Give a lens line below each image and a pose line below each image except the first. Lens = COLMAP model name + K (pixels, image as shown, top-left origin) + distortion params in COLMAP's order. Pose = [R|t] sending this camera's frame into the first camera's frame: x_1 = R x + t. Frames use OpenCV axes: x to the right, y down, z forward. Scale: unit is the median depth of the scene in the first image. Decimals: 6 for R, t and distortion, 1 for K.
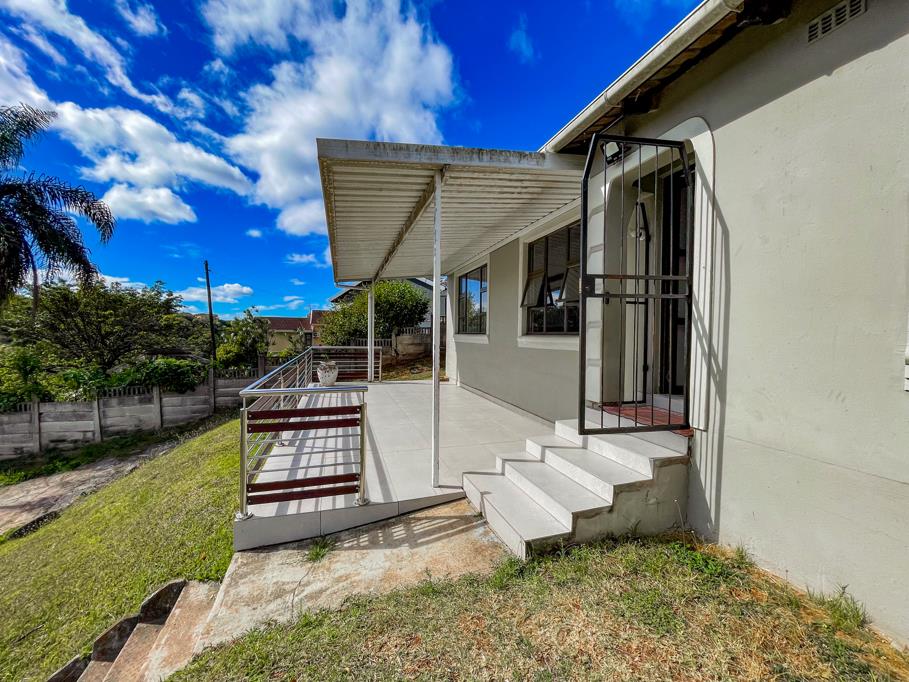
lens RADIAL K [[369.2, 0, 448.6], [0, 369.2, 340.4], [0, 0, 1]] dist [-0.001462, -0.000073]
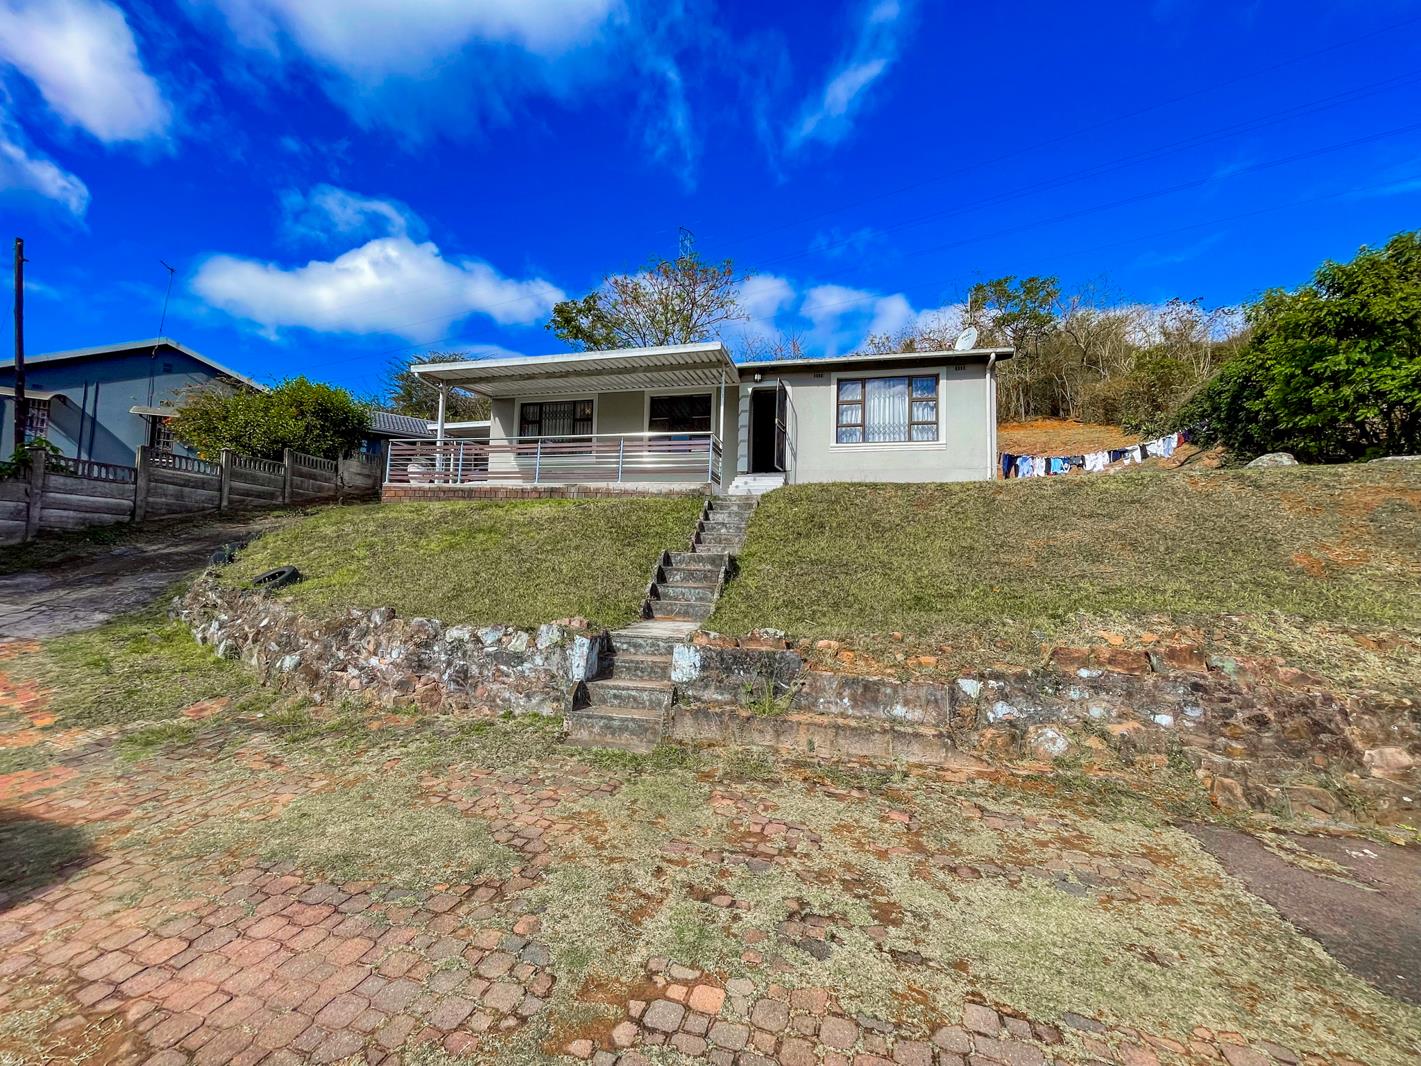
lens RADIAL K [[577.1, 0, 701.2], [0, 577.1, 532.1], [0, 0, 1]] dist [-0.001462, -0.000073]
pose [[0.498765, 0.068937, 0.863991, -0.869071], [-0.003598, 0.996988, -0.077472, 0.247431], [-0.866730, 0.035532, 0.497511, -0.188289]]
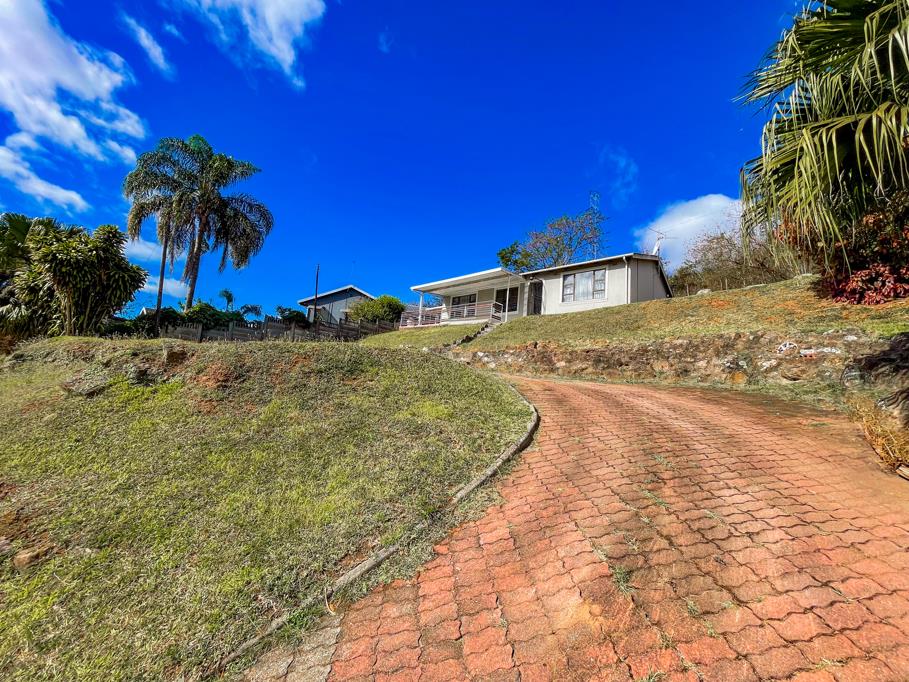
lens RADIAL K [[369.2, 0, 448.6], [0, 369.2, 340.4], [0, 0, 1]] dist [-0.001462, -0.000073]
pose [[0.853195, 0.144409, 0.501203, -1.013723], [-0.068204, 0.983547, -0.167282, 0.456841], [-0.517114, 0.108540, 0.849007, -0.952591]]
